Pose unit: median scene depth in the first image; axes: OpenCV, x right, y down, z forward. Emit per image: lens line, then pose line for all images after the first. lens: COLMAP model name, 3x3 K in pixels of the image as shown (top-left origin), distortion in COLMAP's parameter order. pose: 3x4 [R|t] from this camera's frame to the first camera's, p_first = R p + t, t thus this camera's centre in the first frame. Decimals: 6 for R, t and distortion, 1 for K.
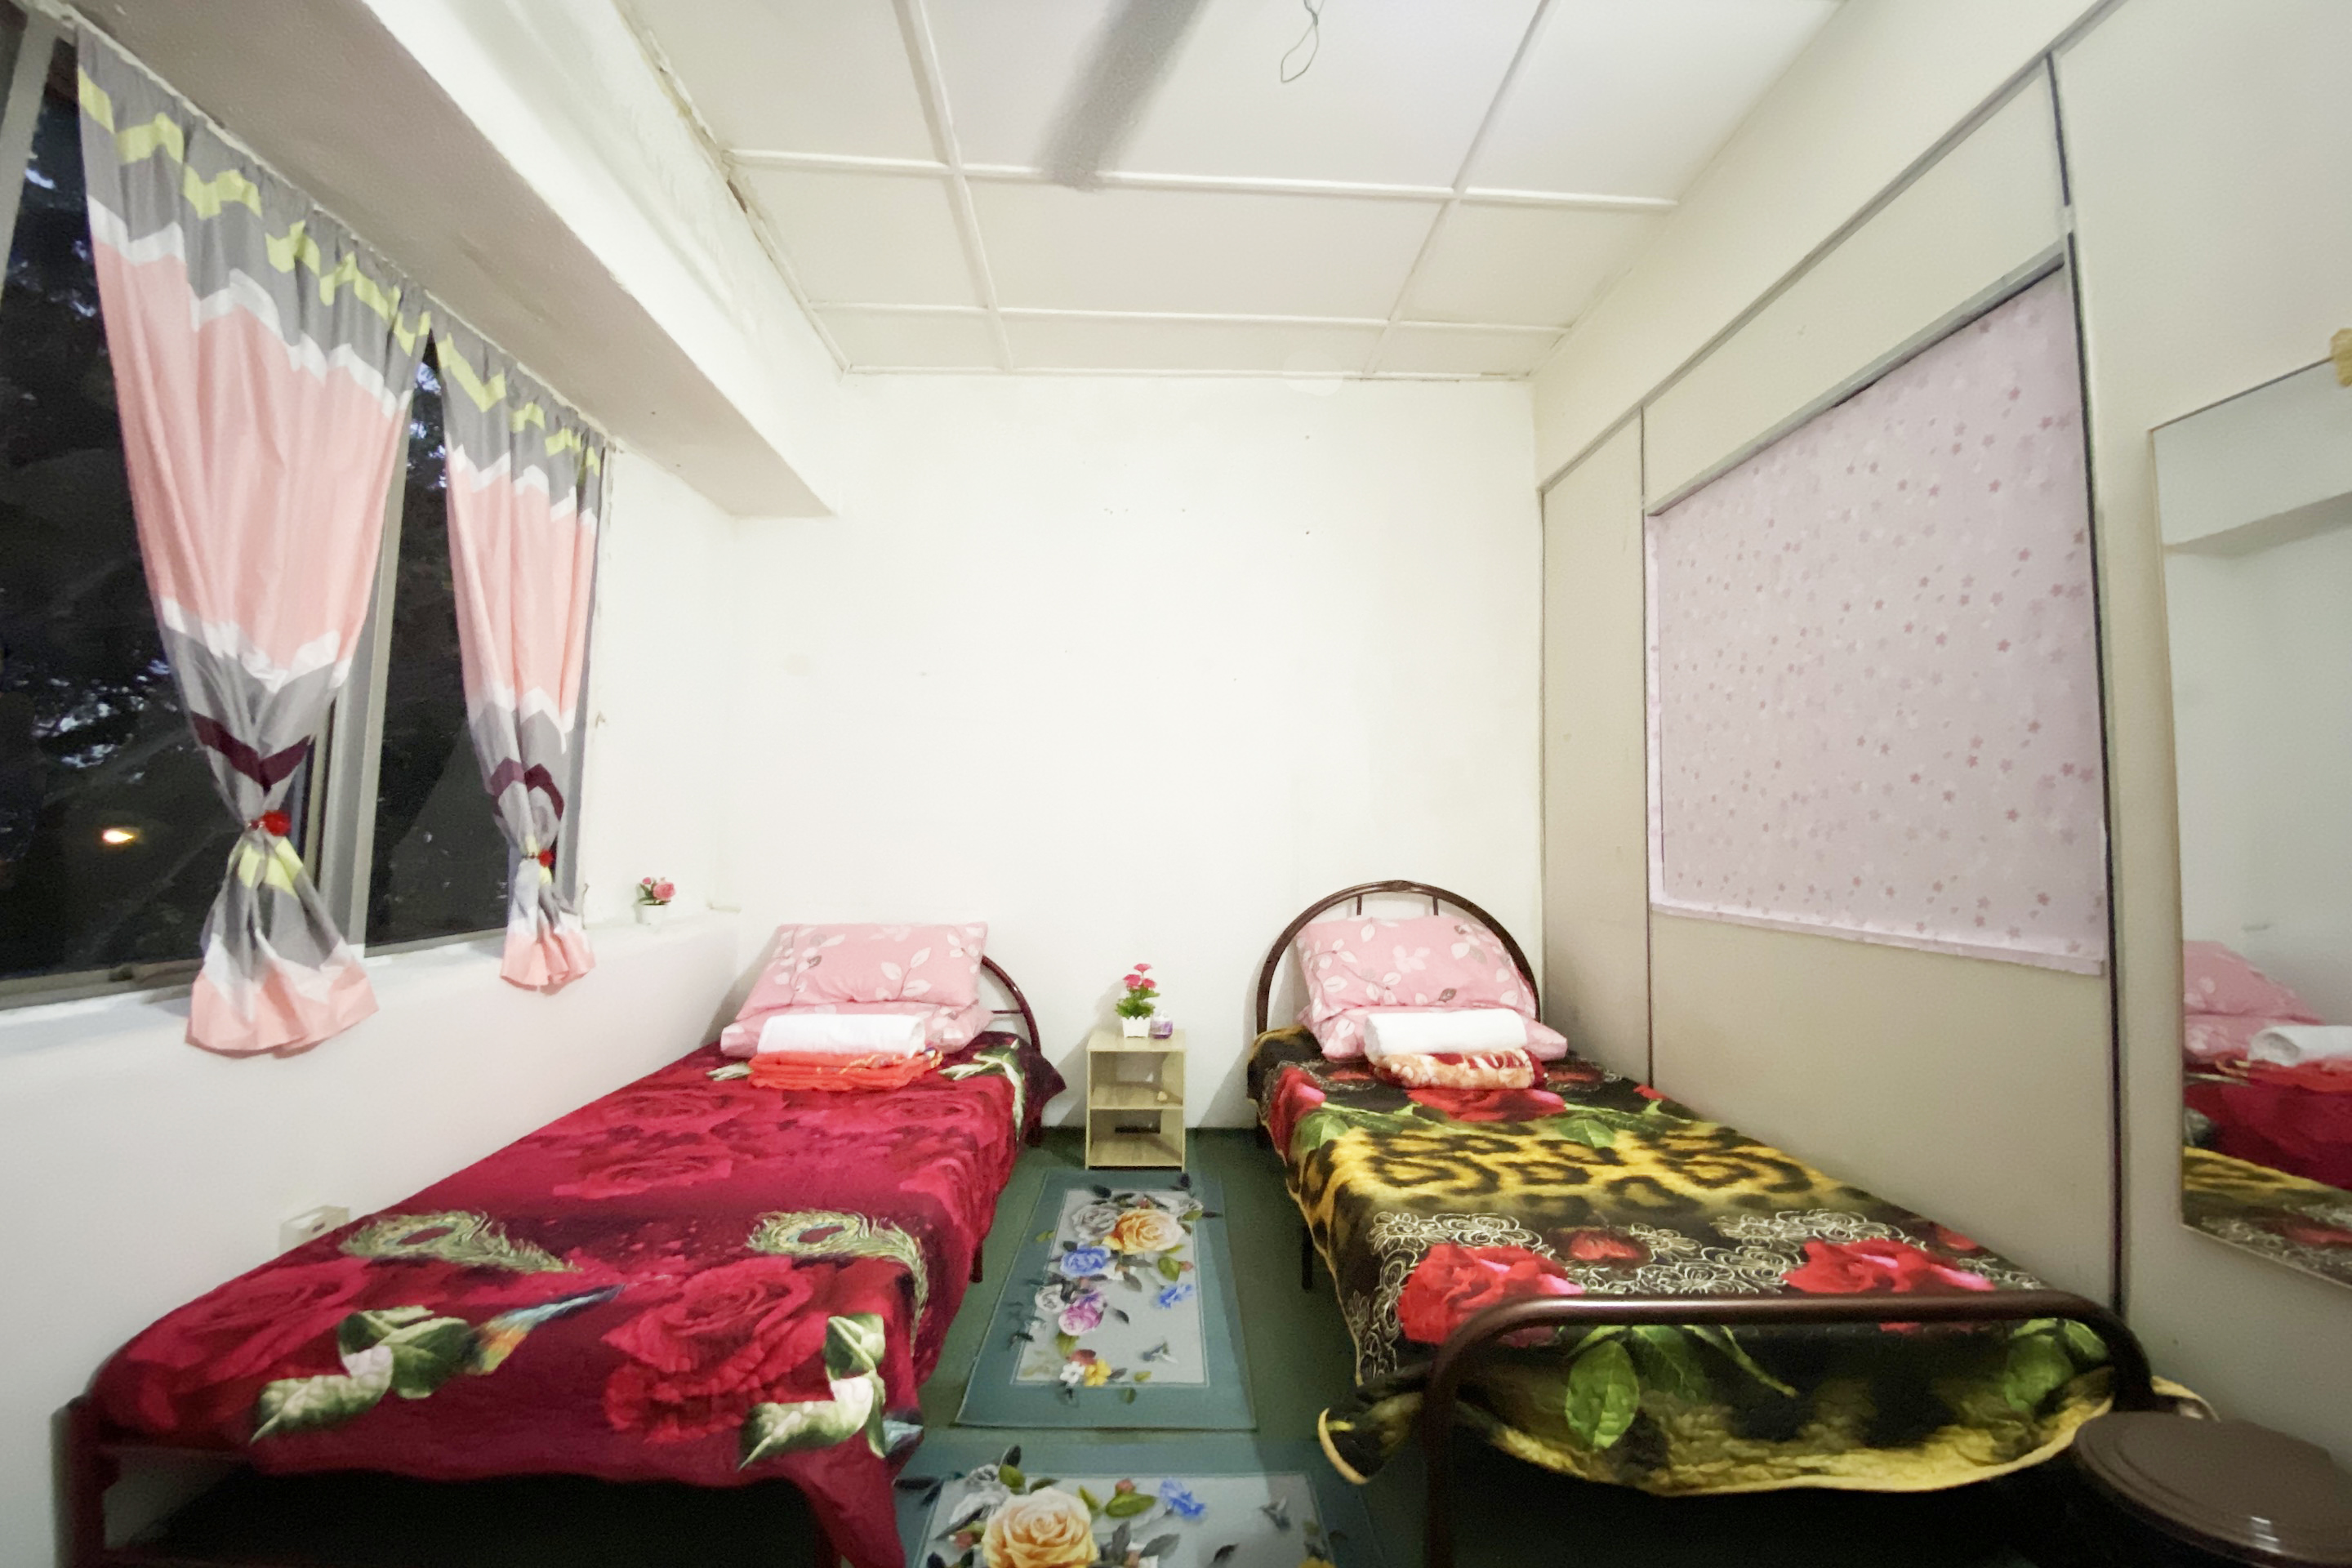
lens RADIAL K [[963.3, 0, 1196.0], [0, 963.3, 758.6], [0, 0, 1]] dist [0.056529, -0.043179]
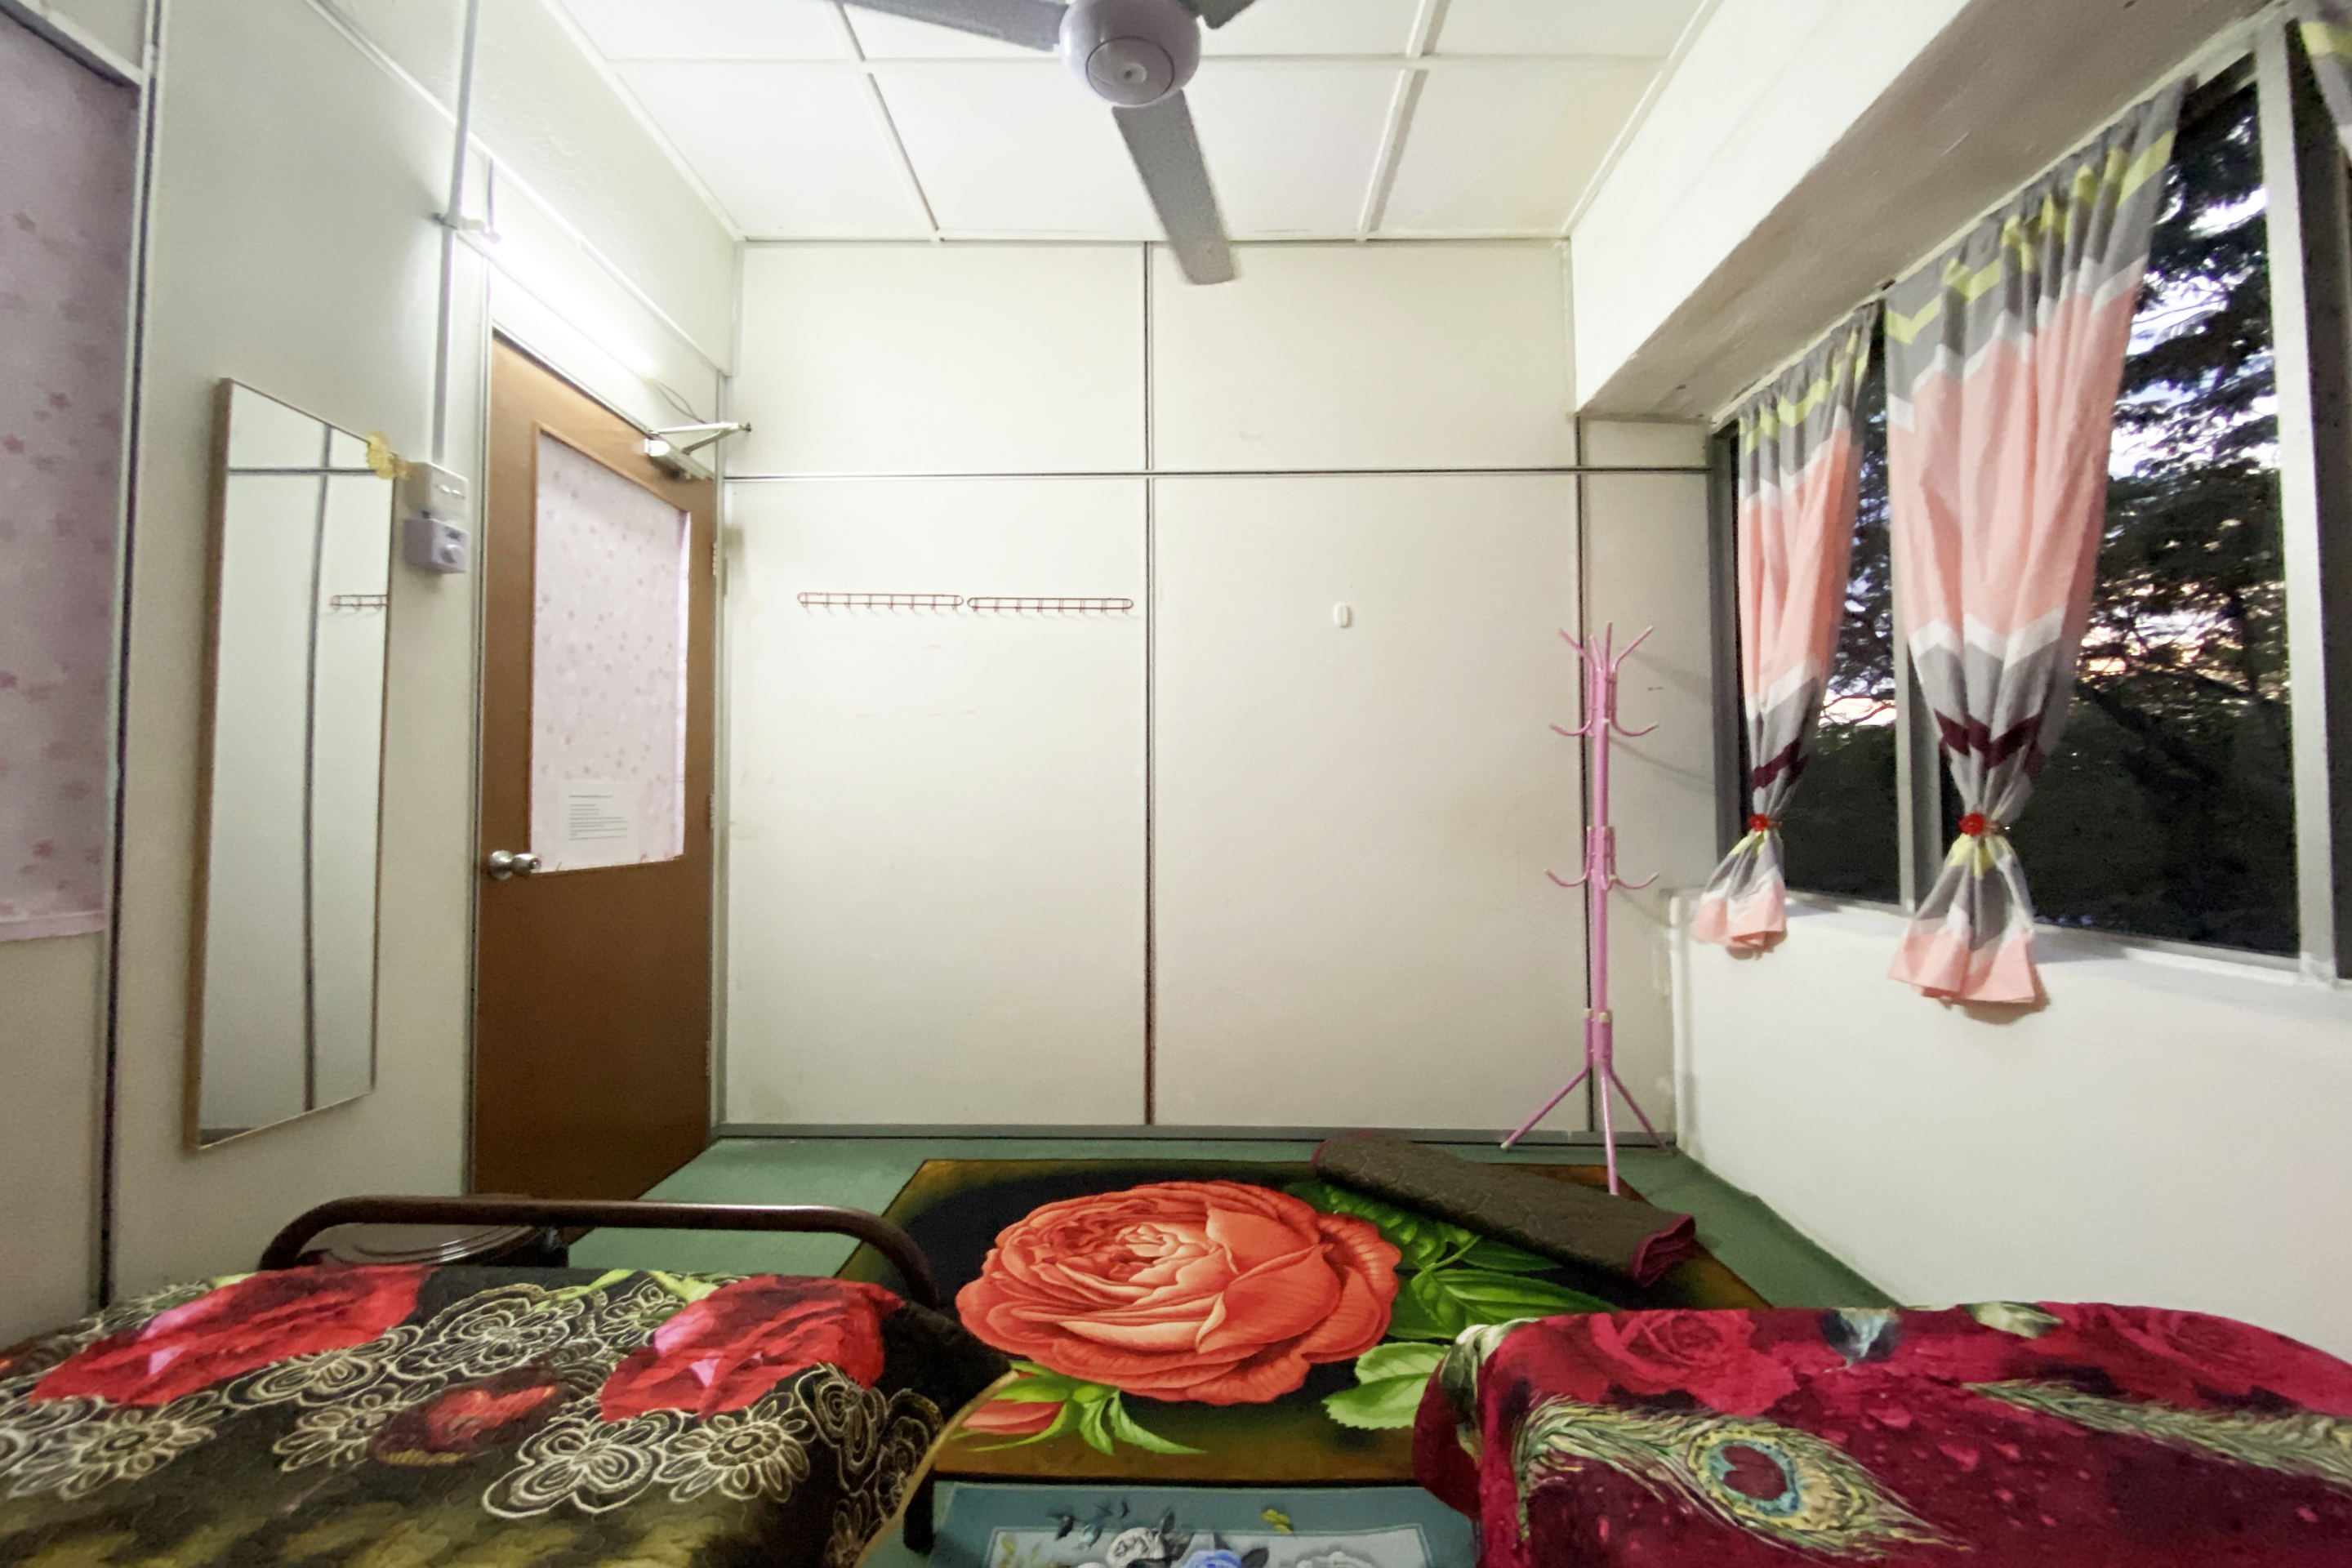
lens RADIAL K [[955.0, 0, 1188.6], [0, 955.0, 787.1], [0, 0, 1]] dist [0.001406, 0.000136]
pose [[-0.997274, -0.014363, 0.072381, -0.074933], [-0.022029, 0.994095, -0.106255, 0.127493], [-0.070427, -0.107560, -0.991701, 1.378014]]
